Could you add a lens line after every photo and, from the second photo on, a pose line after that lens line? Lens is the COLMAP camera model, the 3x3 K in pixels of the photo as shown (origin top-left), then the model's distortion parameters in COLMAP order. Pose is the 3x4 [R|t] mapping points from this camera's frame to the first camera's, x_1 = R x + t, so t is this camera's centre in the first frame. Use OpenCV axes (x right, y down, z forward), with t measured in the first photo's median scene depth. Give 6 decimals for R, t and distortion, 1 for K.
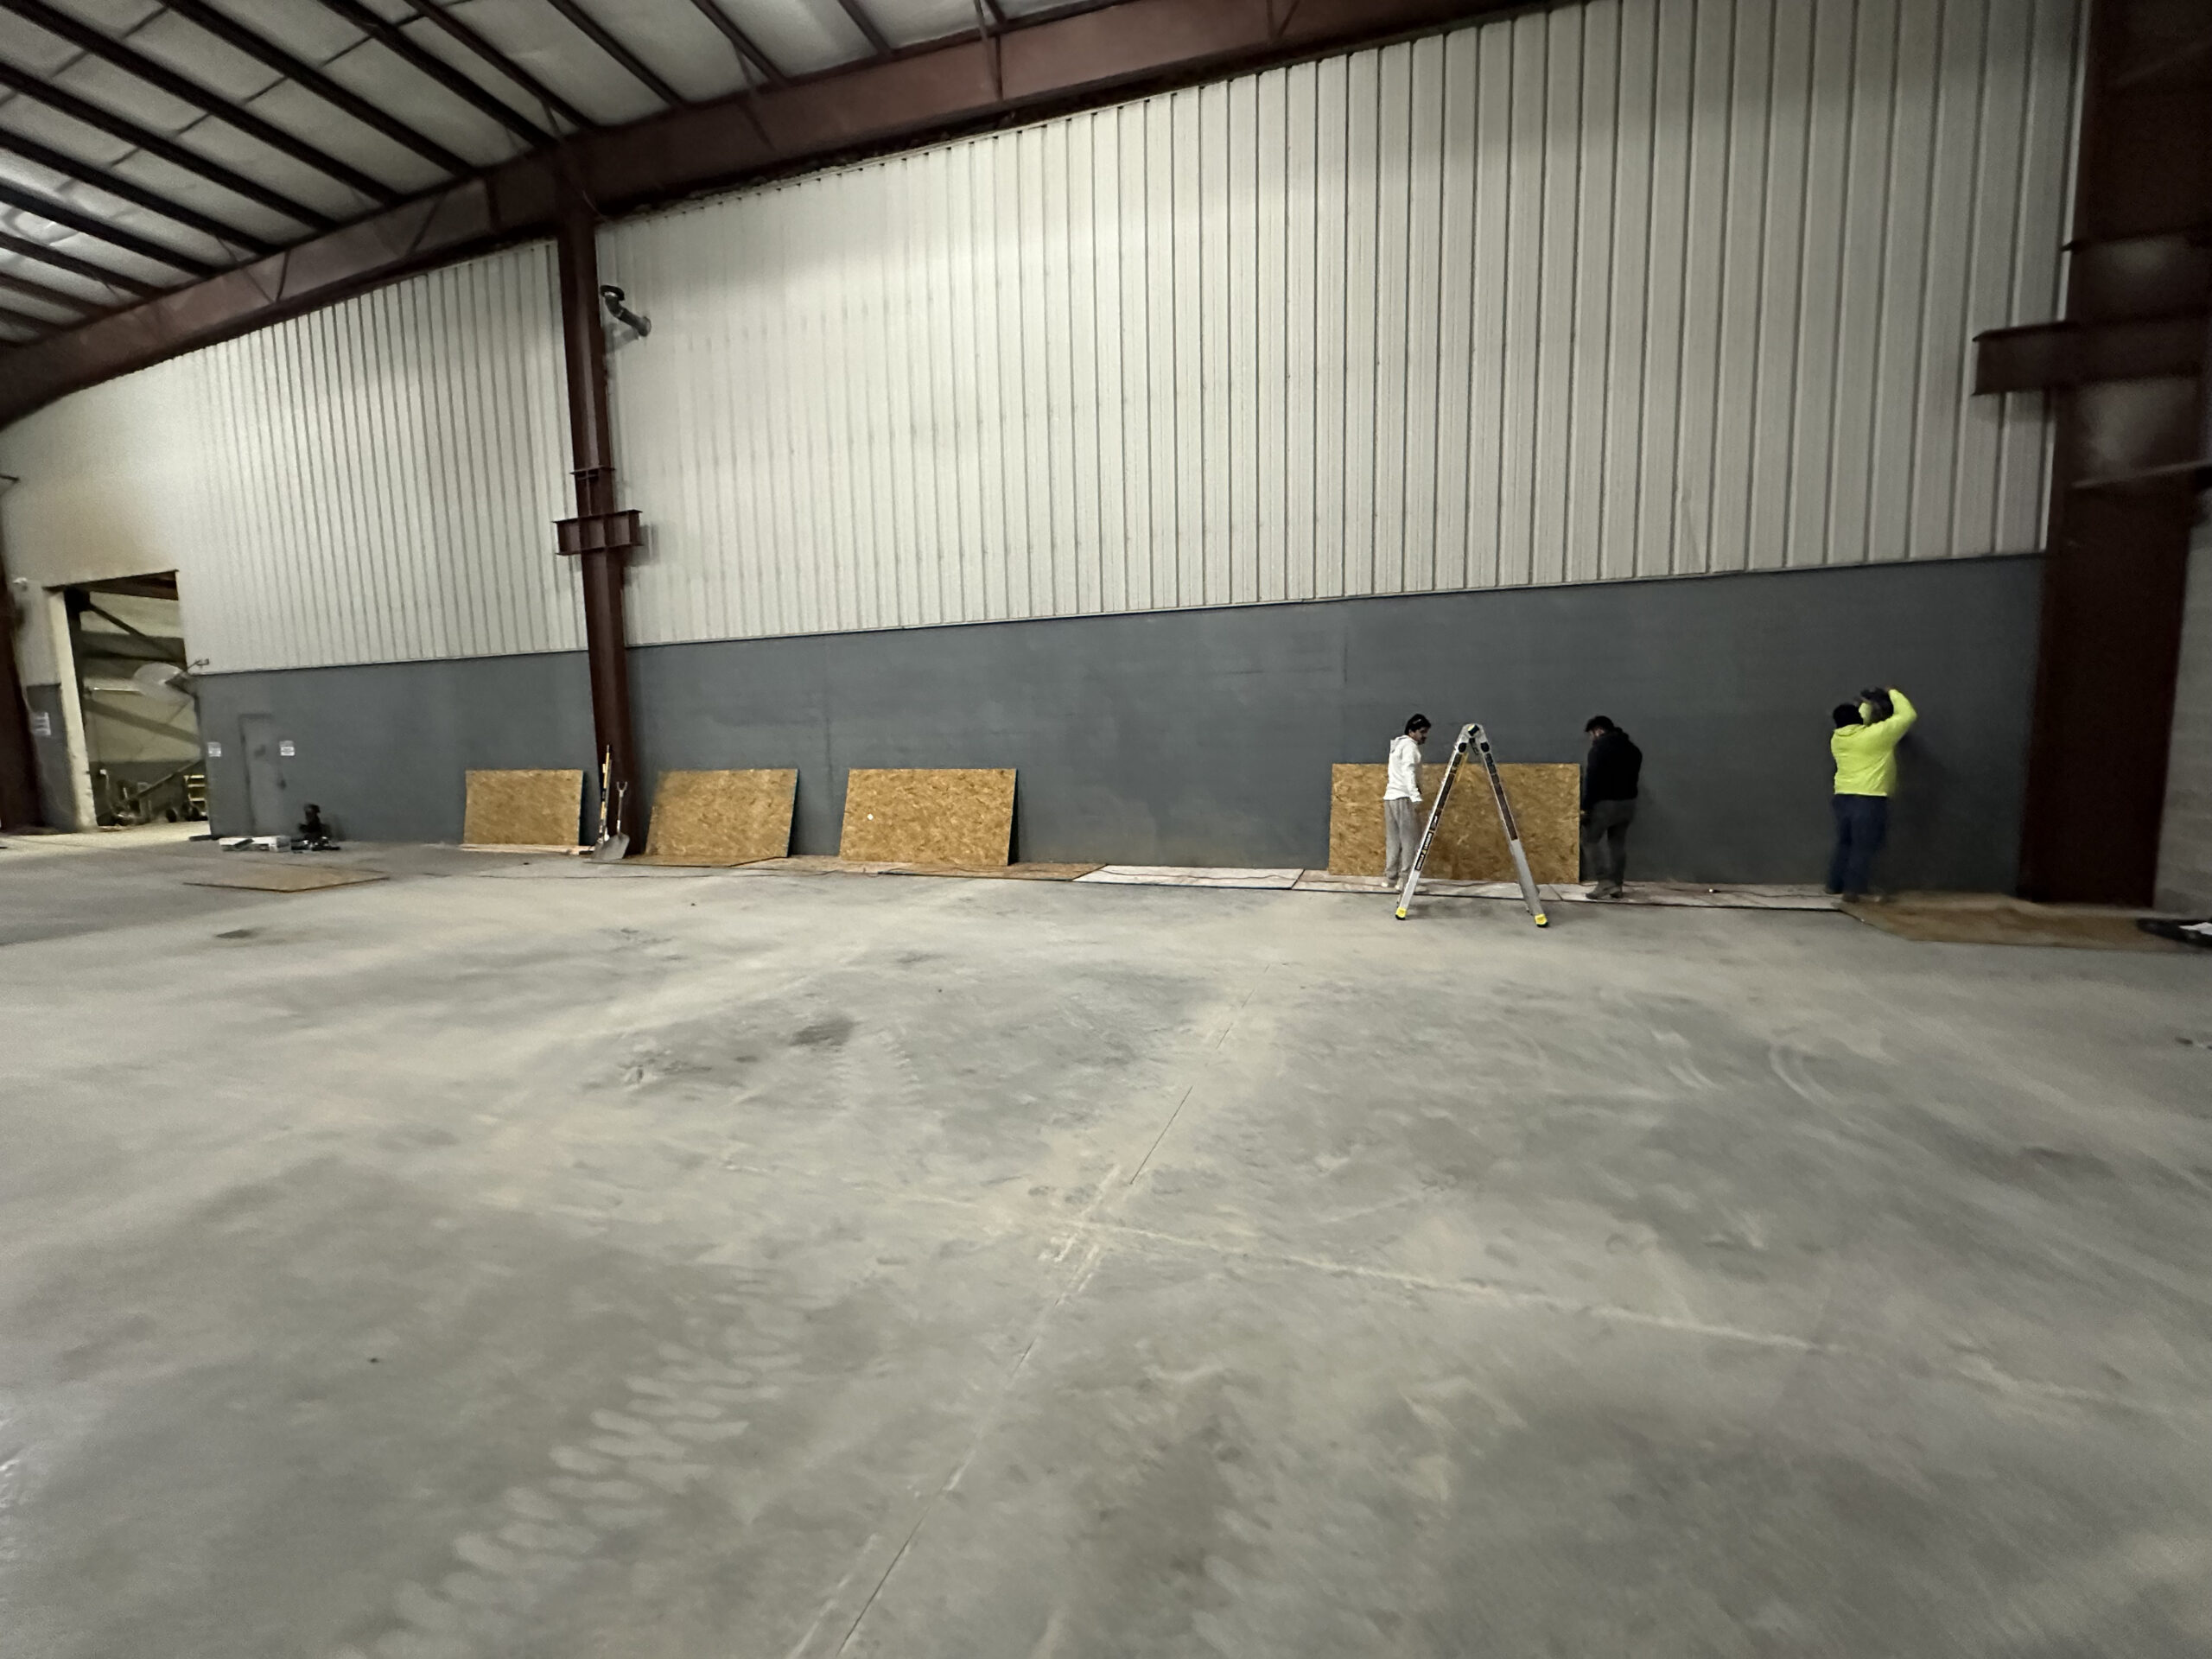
lens RADIAL K [[875.1, 0, 1118.5], [0, 875.1, 821.3], [0, 0, 1]] dist [-0.003083, 0.000321]
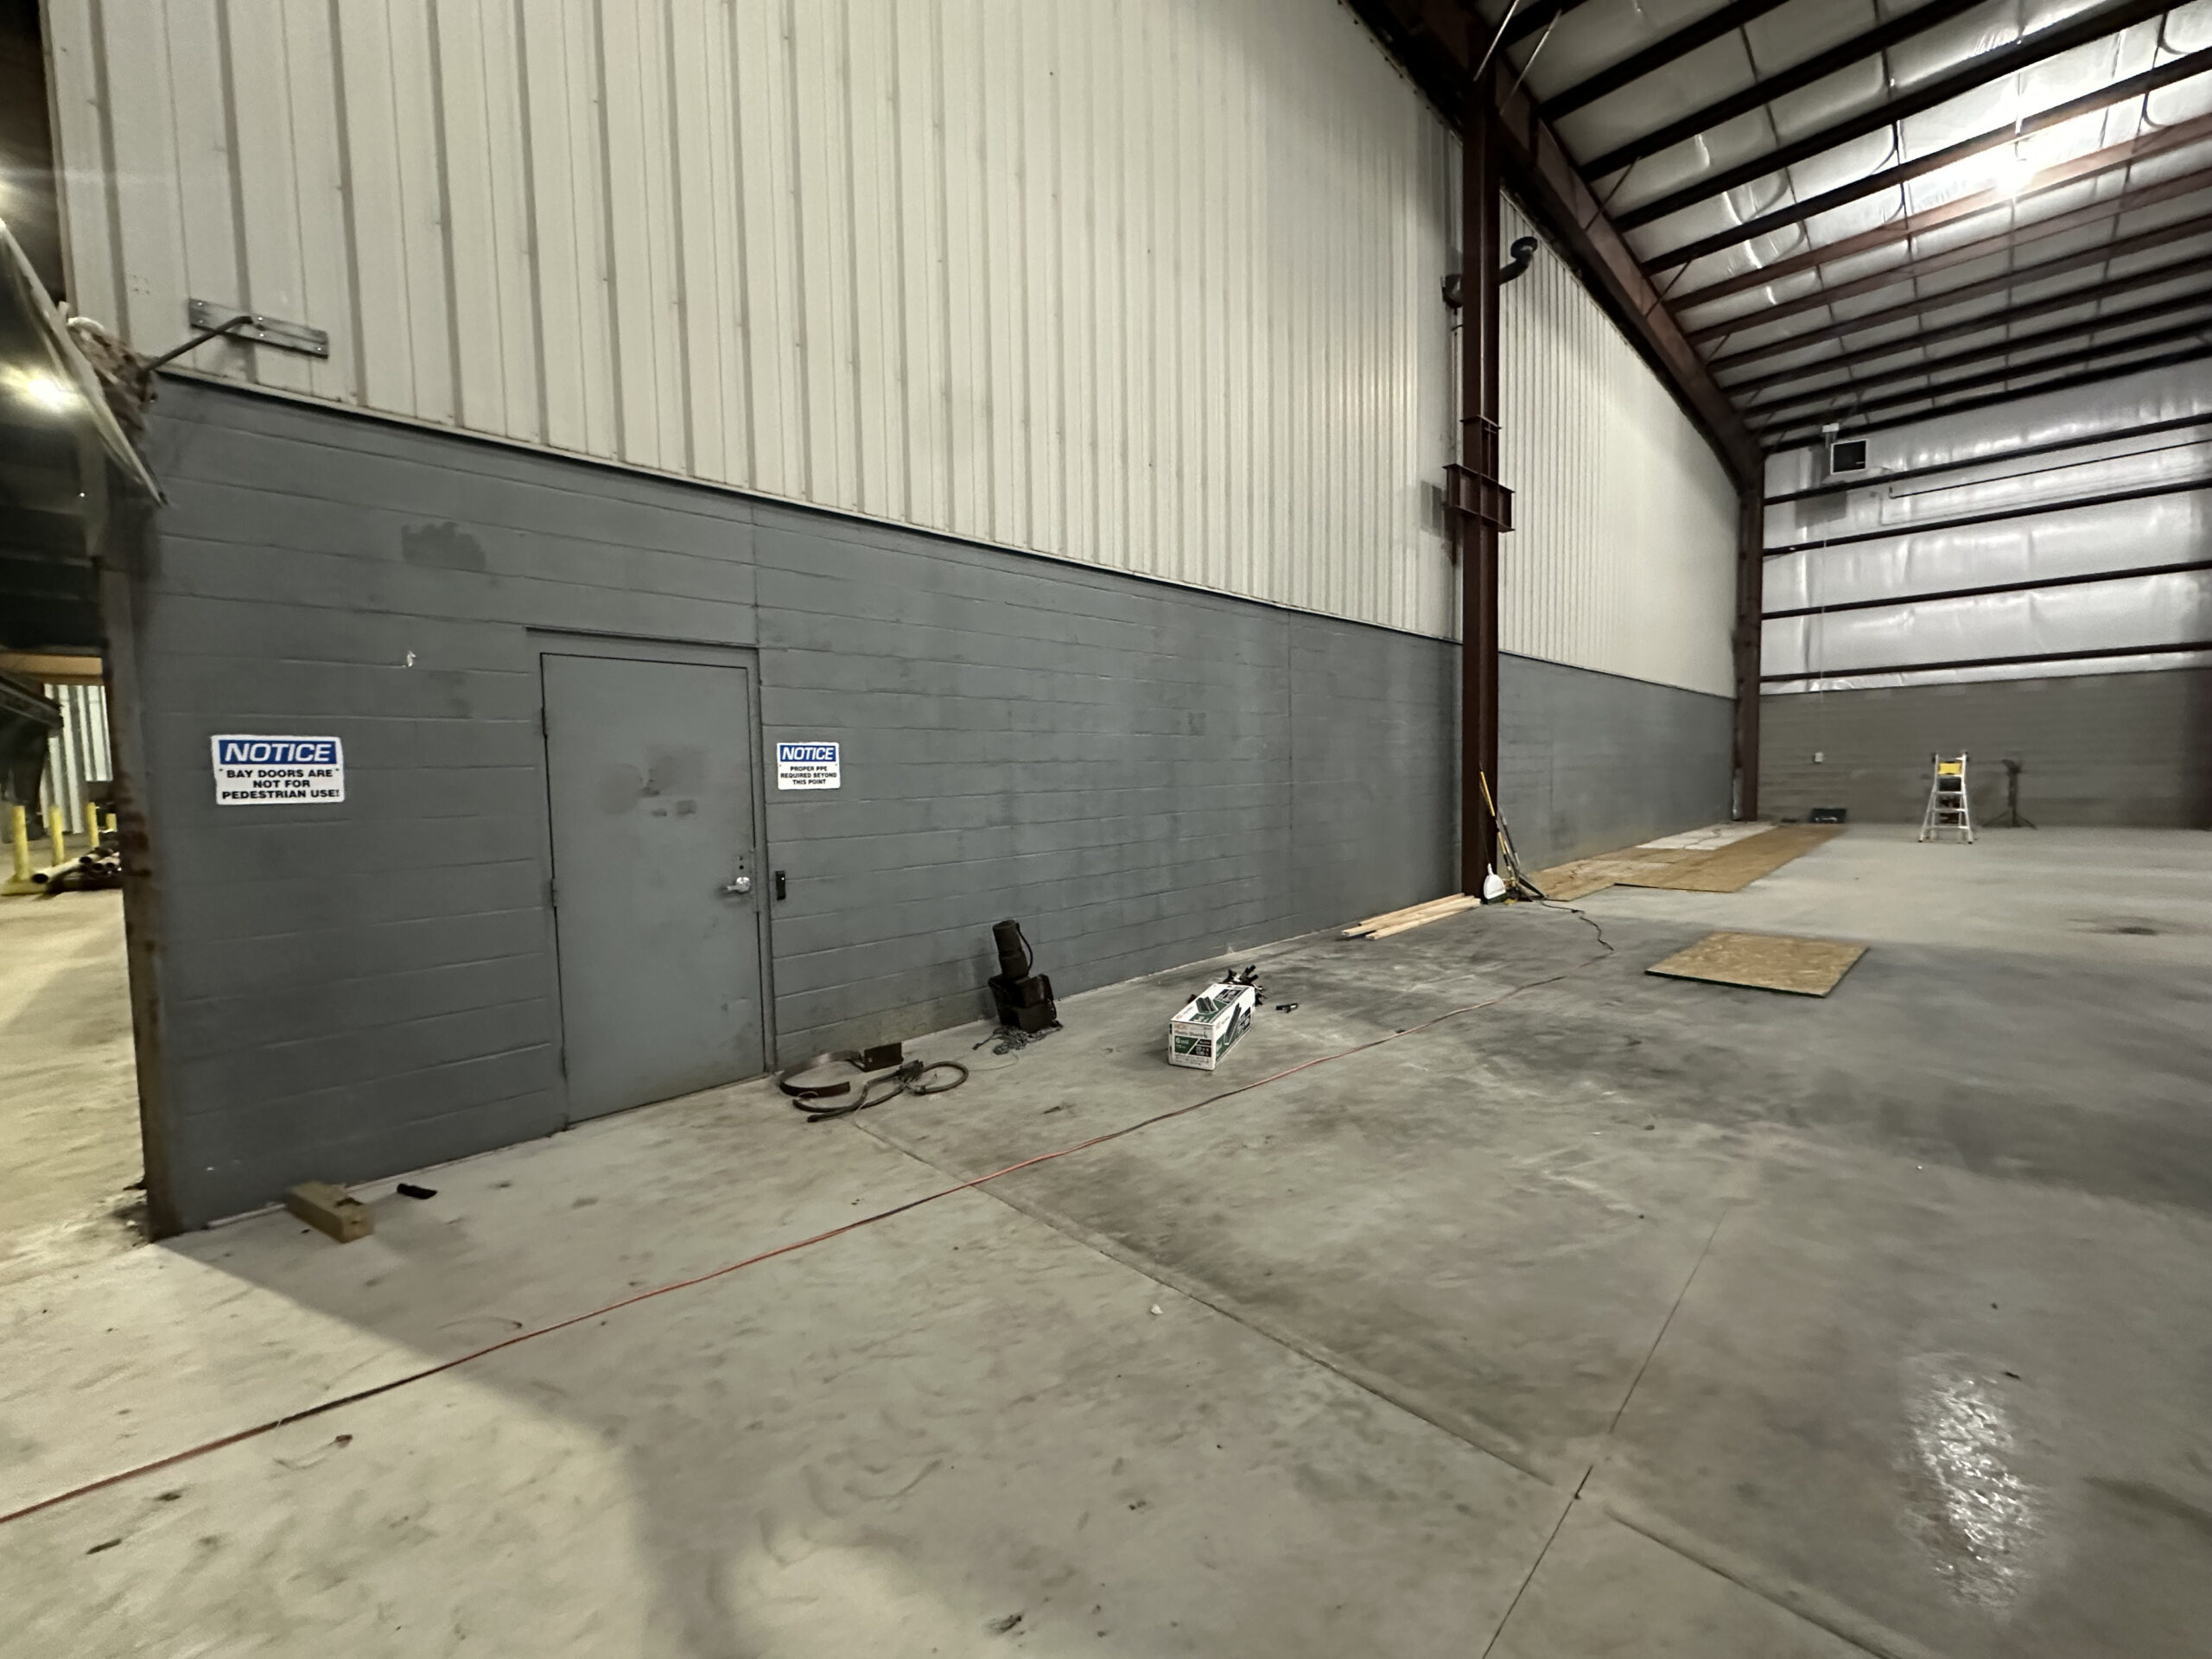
lens RADIAL K [[875.1, 0, 1101.1], [0, 875.1, 826.7], [0, 0, 1]] dist [-0.003083, 0.000321]
pose [[0.438722, -0.048257, 0.897326, -1.290137], [0.101016, 0.994876, 0.004115, -0.057142], [-0.892927, 0.088839, 0.441349, 0.842213]]
